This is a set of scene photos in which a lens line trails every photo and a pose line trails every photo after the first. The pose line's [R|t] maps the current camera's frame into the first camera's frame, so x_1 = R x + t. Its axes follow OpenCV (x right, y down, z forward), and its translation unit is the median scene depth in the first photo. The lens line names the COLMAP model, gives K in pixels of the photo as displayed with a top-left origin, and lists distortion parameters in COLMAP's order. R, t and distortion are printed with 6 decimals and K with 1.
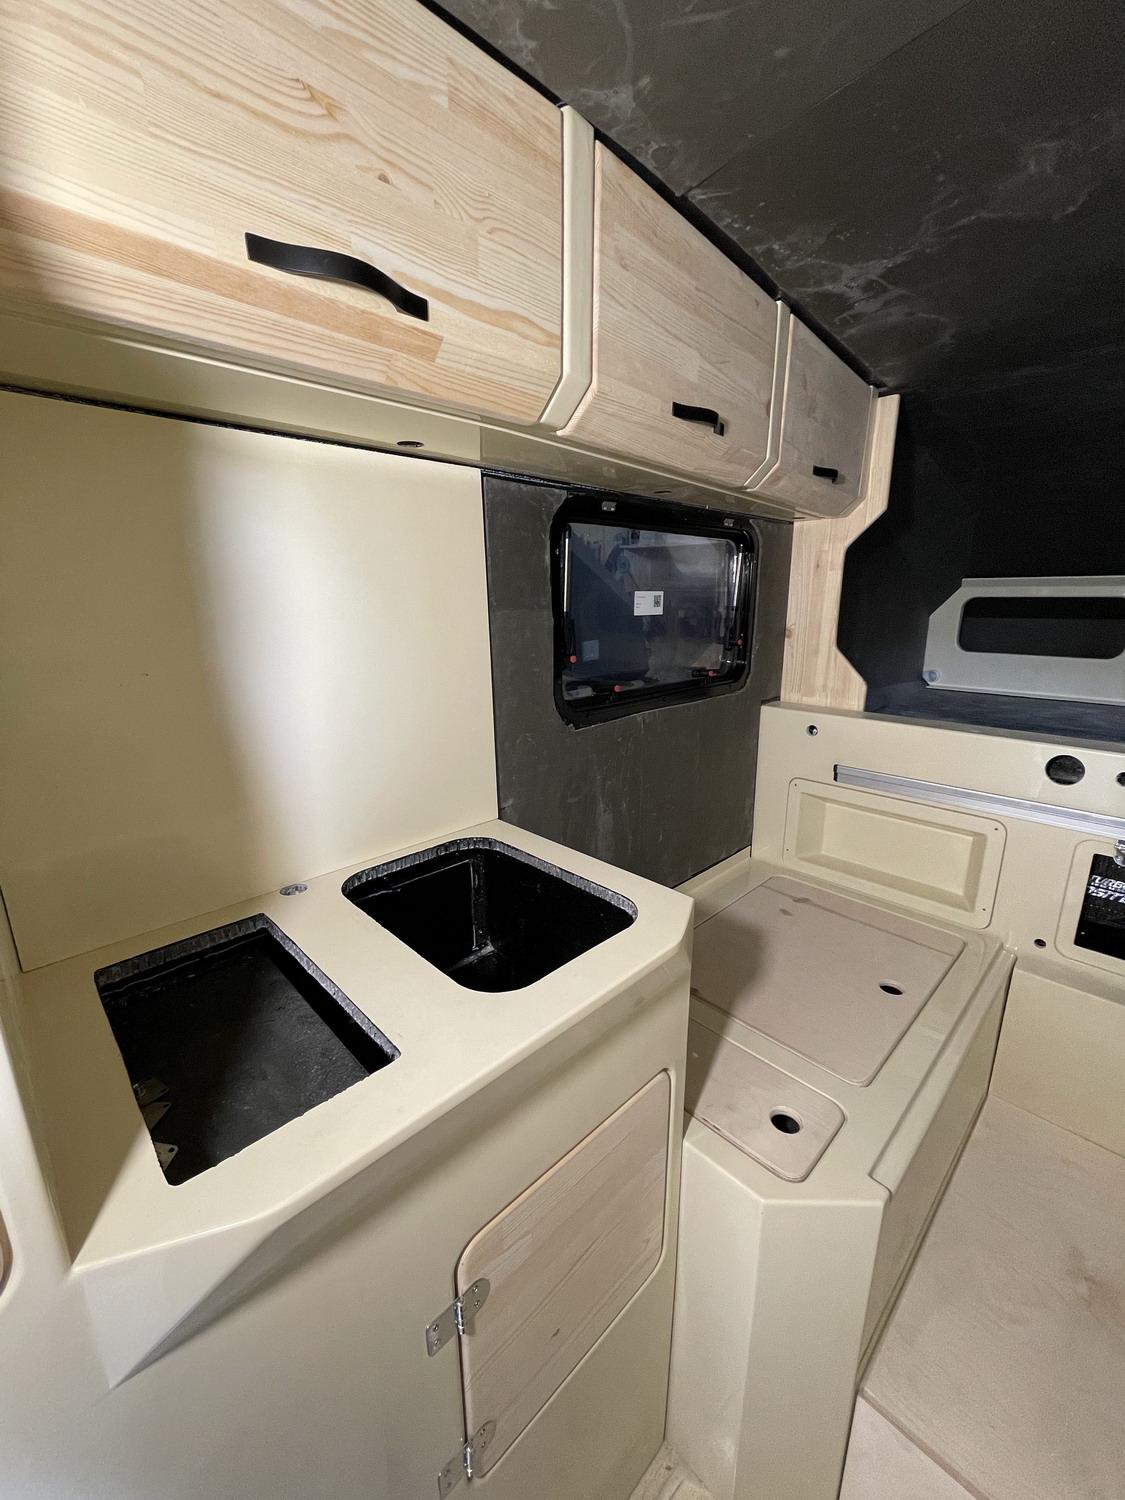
lens RADIAL K [[603.4, 0, 563.3], [0, 603.4, 747.9], [0, 0, 1]] dist [-0.002753, 0.000085]
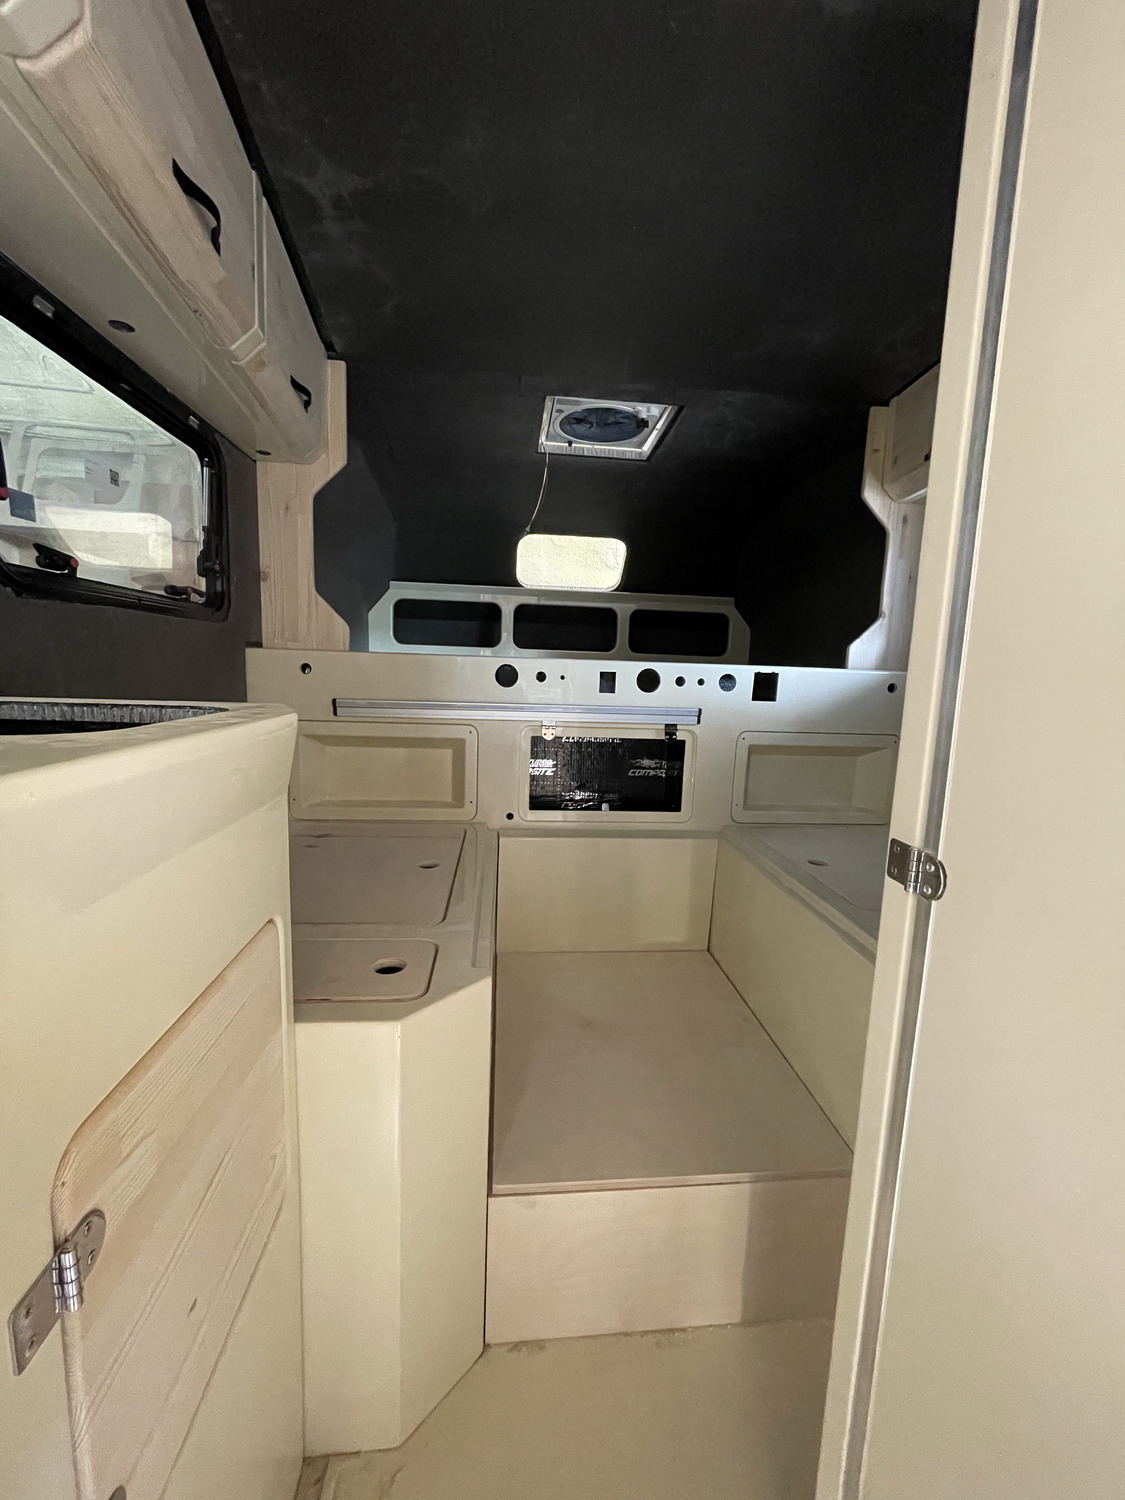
lens RADIAL K [[603.4, 0, 563.3], [0, 603.4, 748.3], [0, 0, 1]] dist [-0.002753, 0.000085]
pose [[0.621819, -0.074738, 0.779587, -0.129158], [0.155425, 0.987413, -0.029309, 0.236621], [-0.767584, 0.139392, 0.625608, 0.088307]]
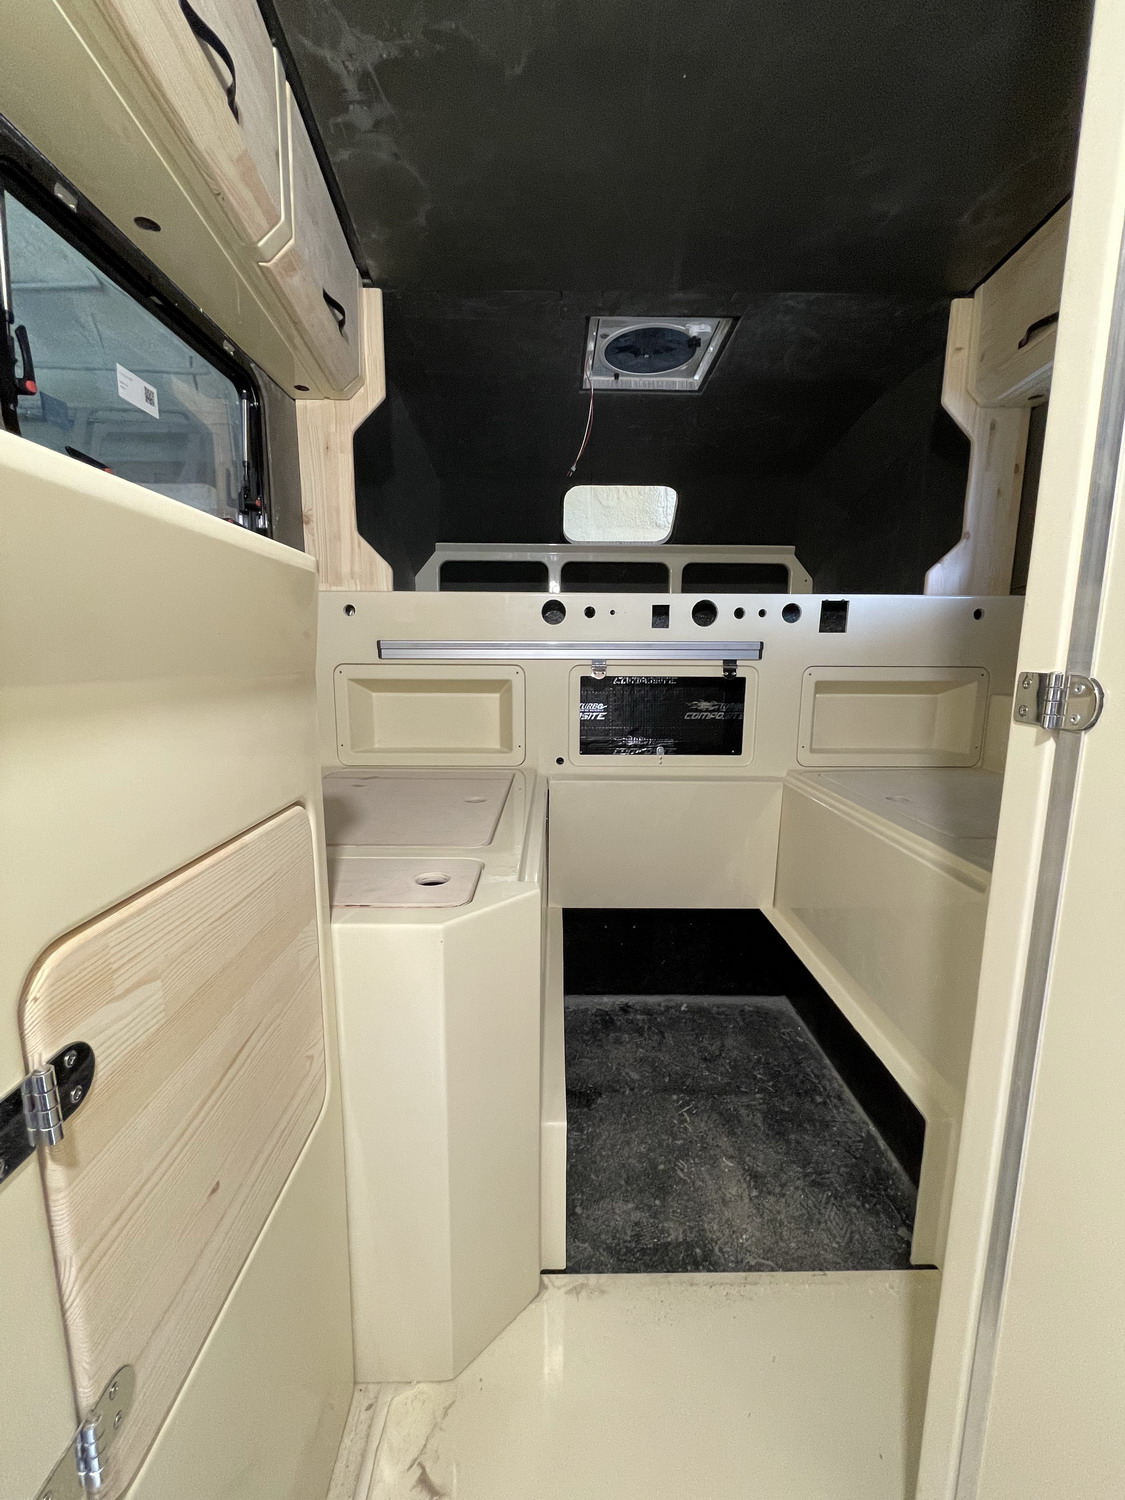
lens RADIAL K [[603.4, 0, 563.4], [0, 603.4, 749.3], [0, 0, 1]] dist [-0.002753, 0.000085]
pose [[0.684060, -0.102680, 0.722162, -0.092360], [0.170200, 0.985183, -0.021143, 0.328274], [-0.709291, 0.137375, 0.691400, 0.138441]]
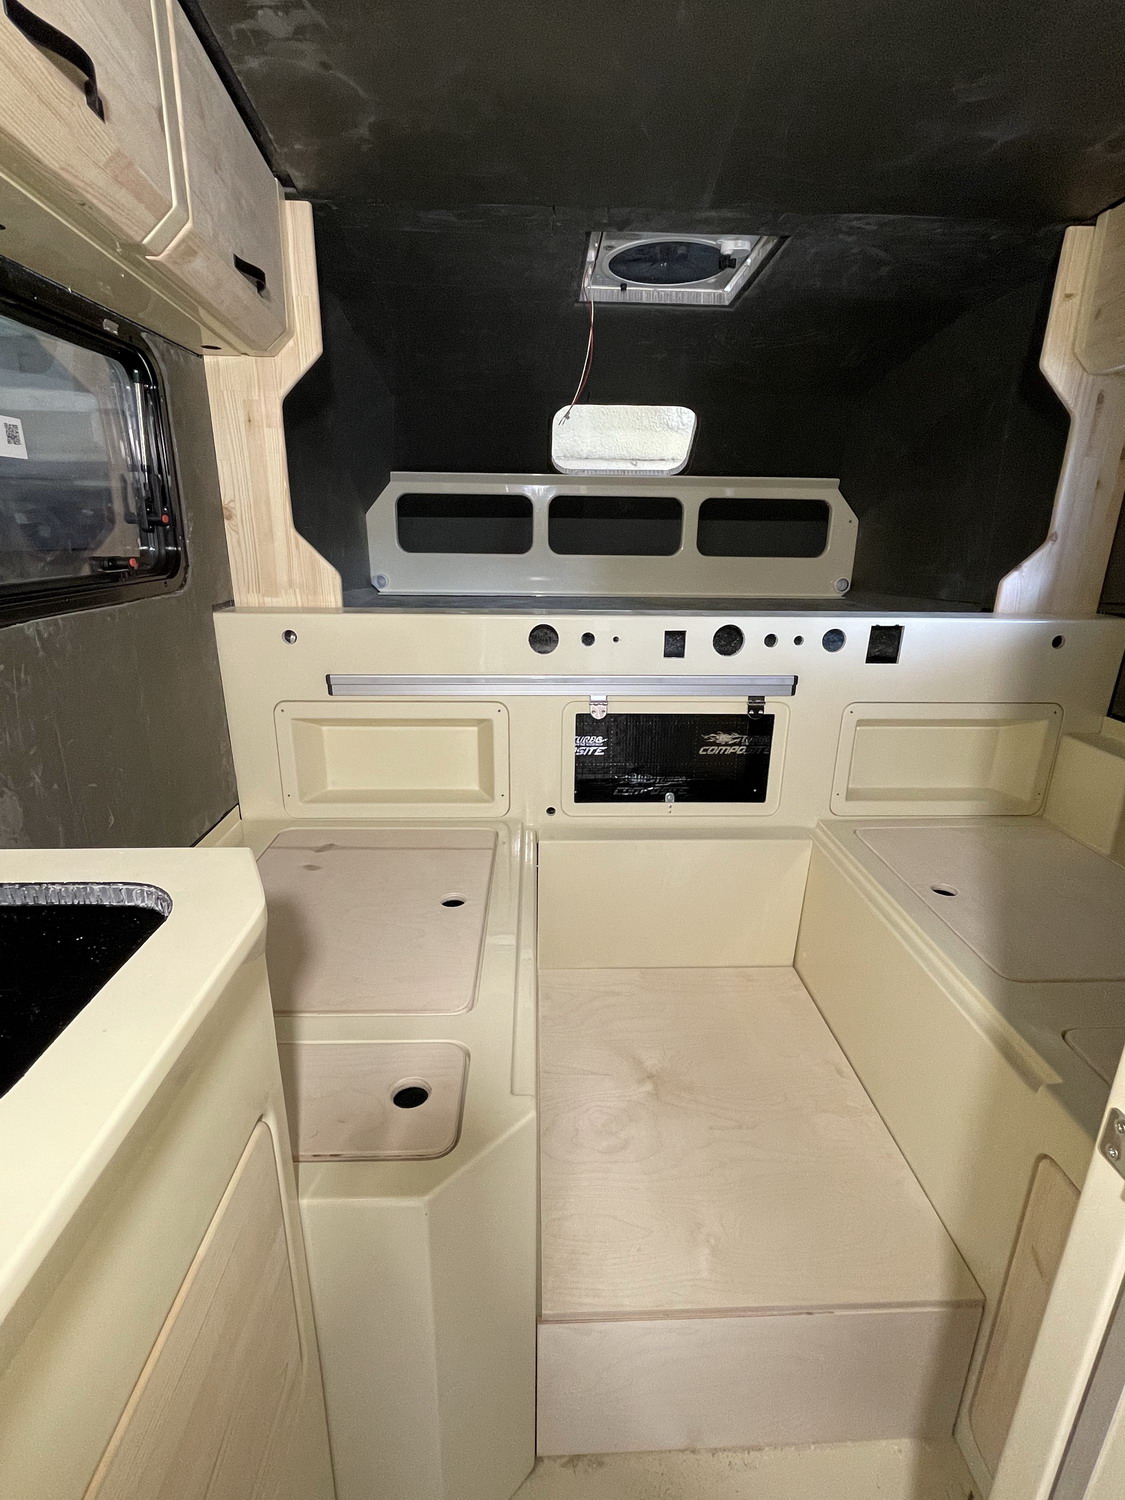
lens RADIAL K [[713.9, 0, 564.2], [0, 713.9, 744.0], [0, 0, 1]] dist [-0.002593, -0.000456]
pose [[0.667341, -0.206659, 0.715506, -0.048712], [0.167020, 0.977787, 0.126636, 0.059433], [-0.725783, 0.034994, 0.687033, 0.134737]]
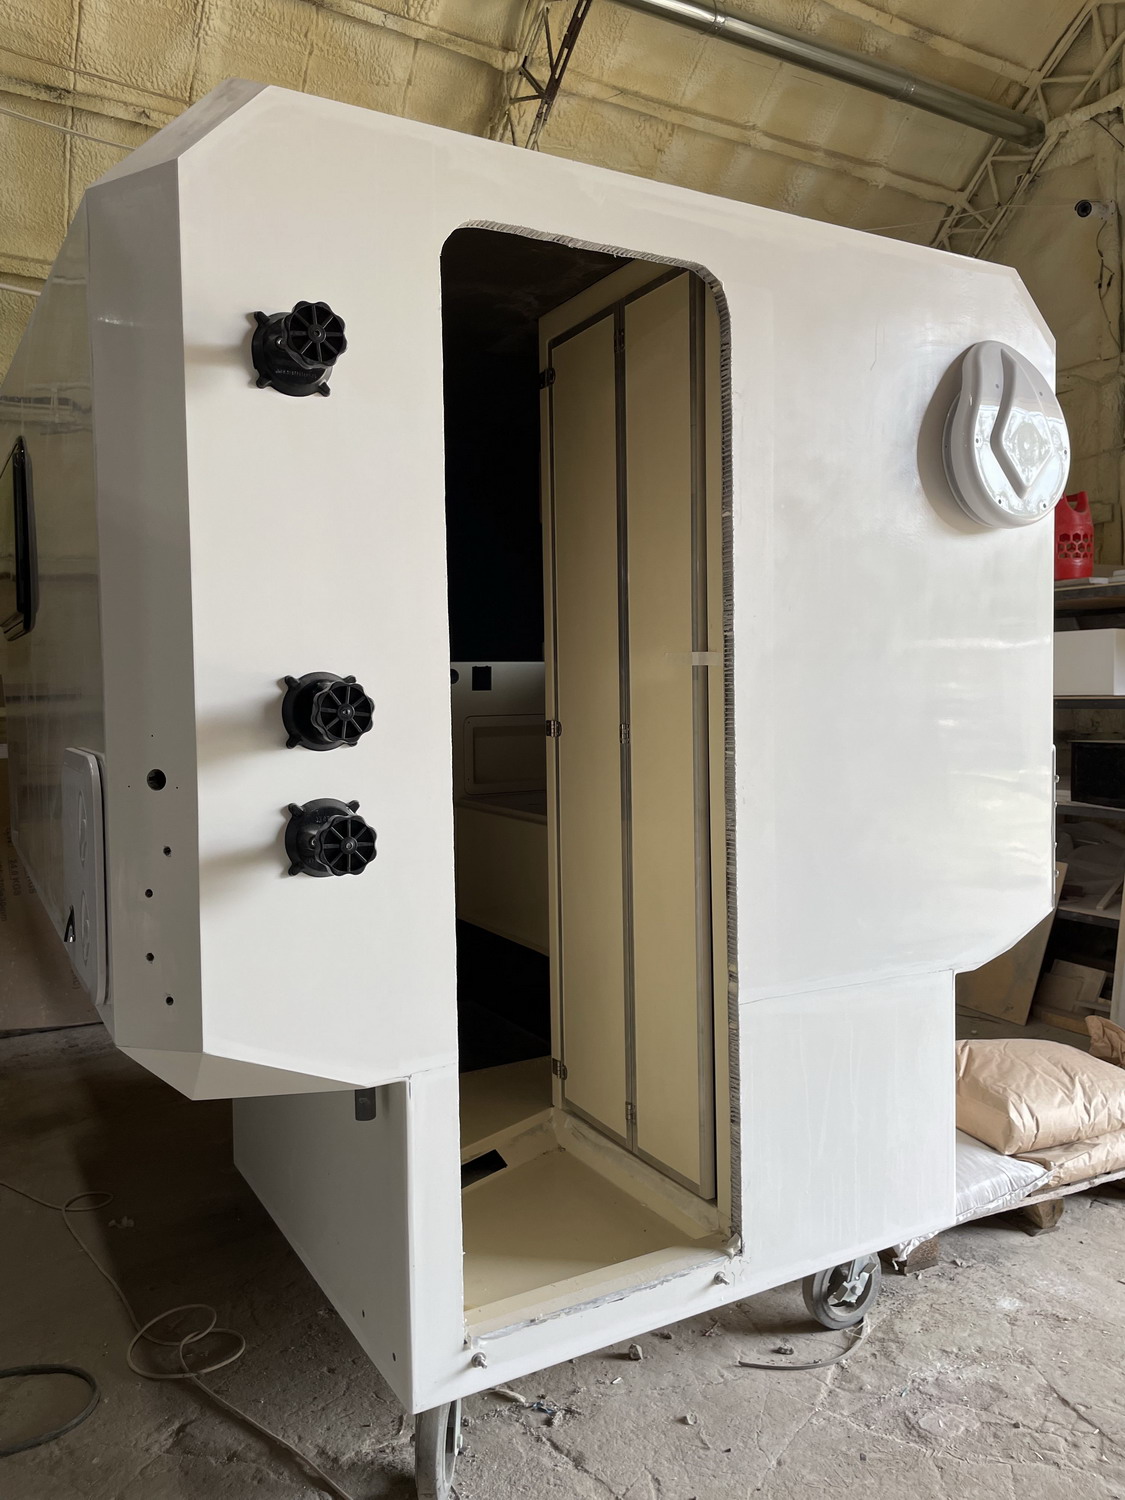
lens RADIAL K [[1120.4, 0, 558.3], [0, 1120.4, 743.9], [0, 0, 1]] dist [-0.013414, -0.005639]
pose [[0.254395, -0.038722, 0.966325, -1.663115], [0.250630, 0.967701, -0.027203, 0.434851], [-0.934060, 0.249110, 0.255883, -0.358551]]
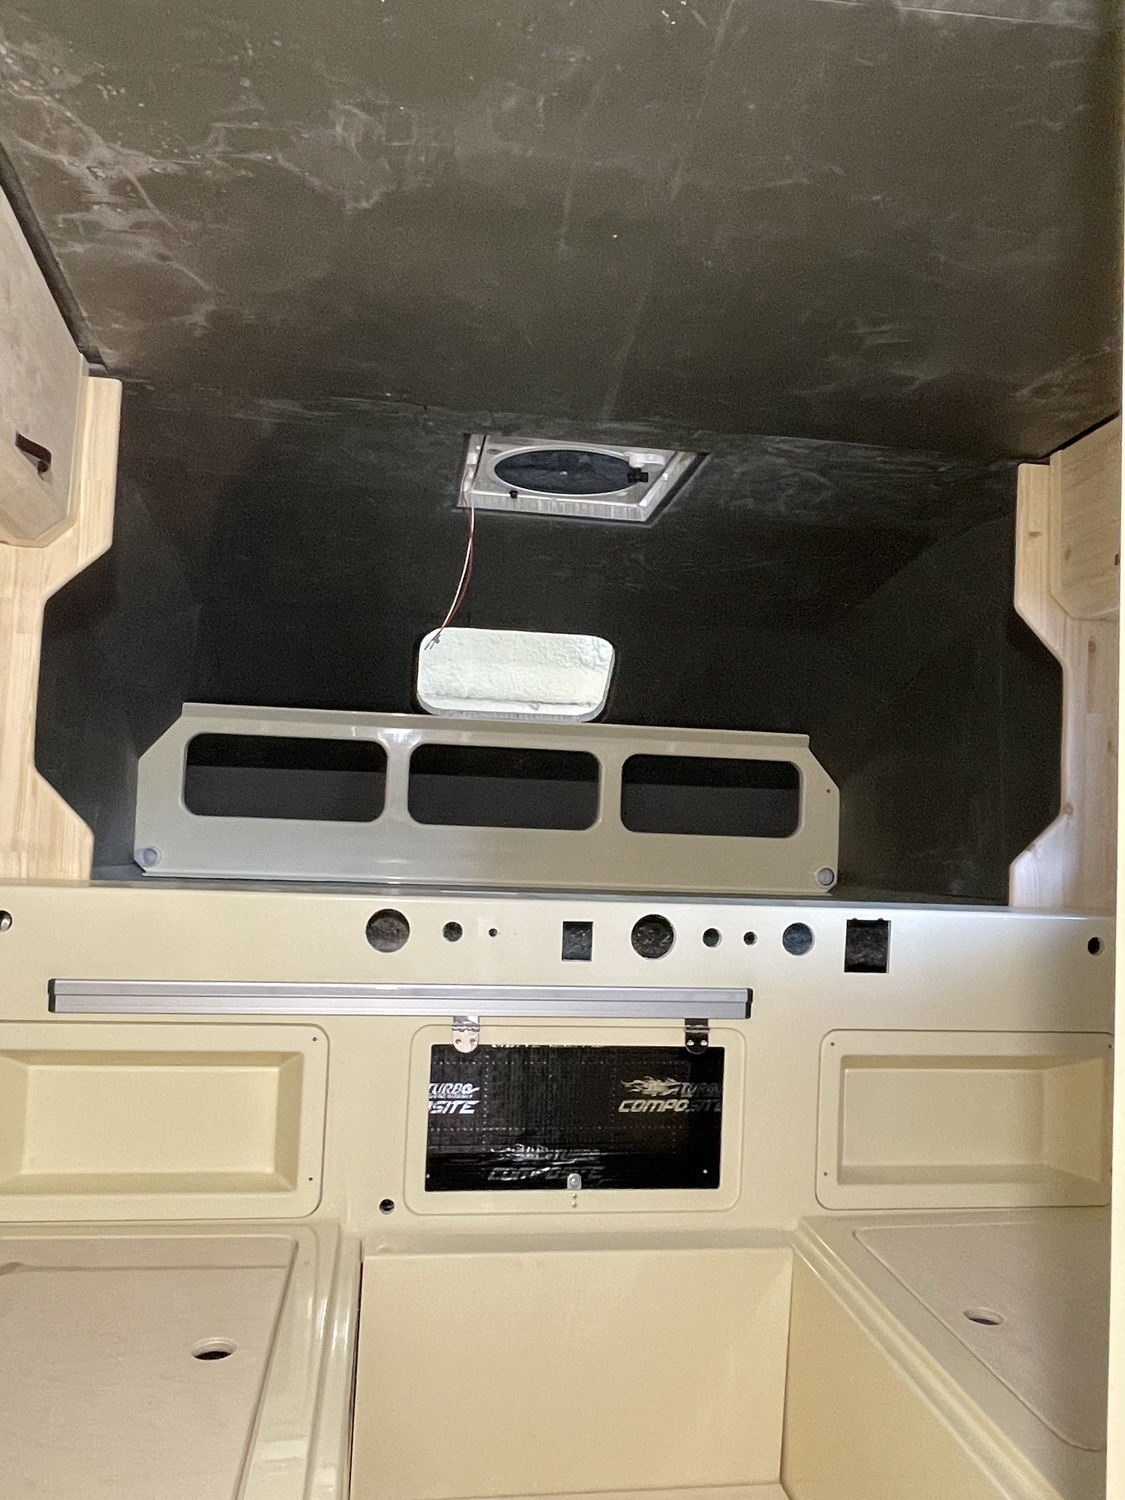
lens RADIAL K [[1115.1, 0, 566.7], [0, 1115.1, 735.6], [0, 0, 1]] dist [0.001852, -0.006325]
pose [[0.579130, 0.075525, 0.811730, -0.116814], [0.156875, 0.966767, -0.201872, 0.105606], [-0.799999, 0.244250, 0.548035, 0.055033]]
